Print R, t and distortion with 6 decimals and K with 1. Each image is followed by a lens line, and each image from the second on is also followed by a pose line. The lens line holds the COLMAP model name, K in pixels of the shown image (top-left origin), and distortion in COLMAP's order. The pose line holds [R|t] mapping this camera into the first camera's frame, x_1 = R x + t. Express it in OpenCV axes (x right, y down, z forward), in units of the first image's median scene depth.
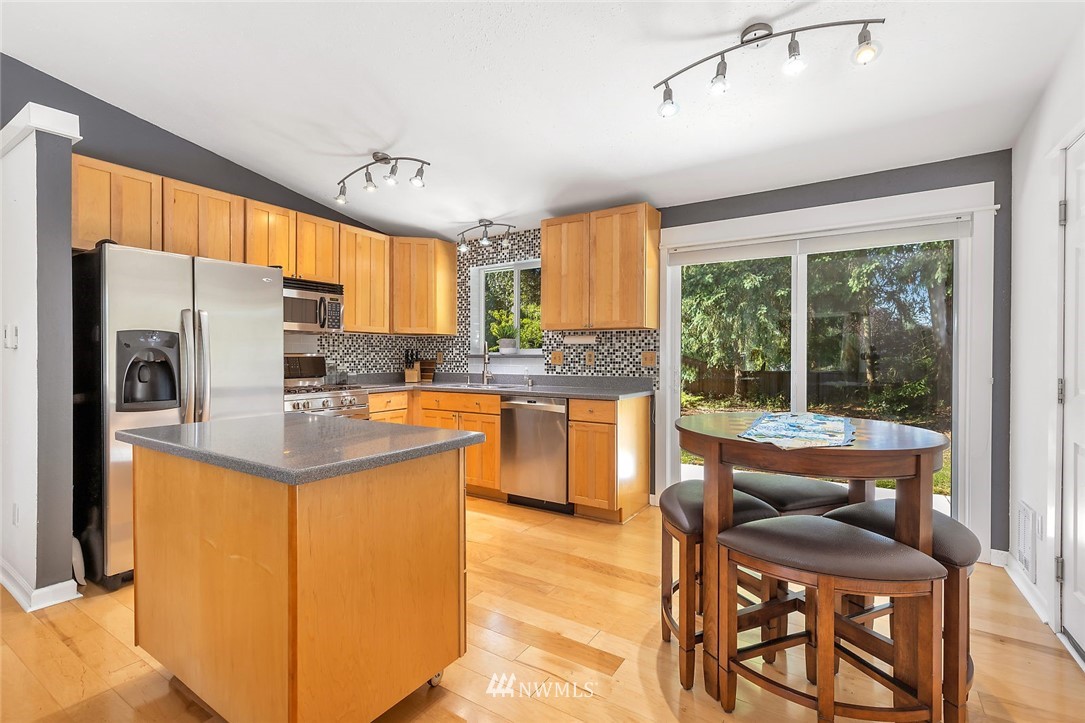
lens RADIAL K [[490.4, 0, 542.9], [0, 490.4, 357.9], [0, 0, 1]] dist [0.001689, 0.000138]
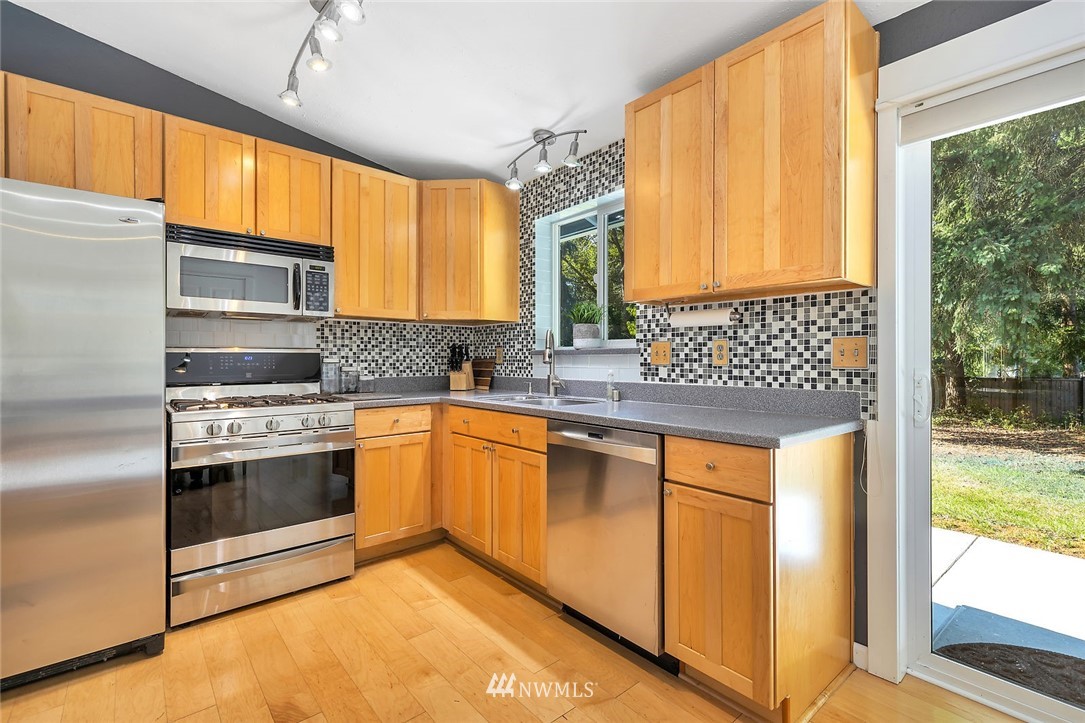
lens RADIAL K [[490.4, 0, 542.9], [0, 490.4, 357.9], [0, 0, 1]] dist [0.001689, 0.000138]
pose [[0.955655, -0.002428, -0.294478, 0.066083], [0.000590, 0.999980, -0.006330, 0.008945], [0.294488, 0.005875, 0.955637, 0.416394]]
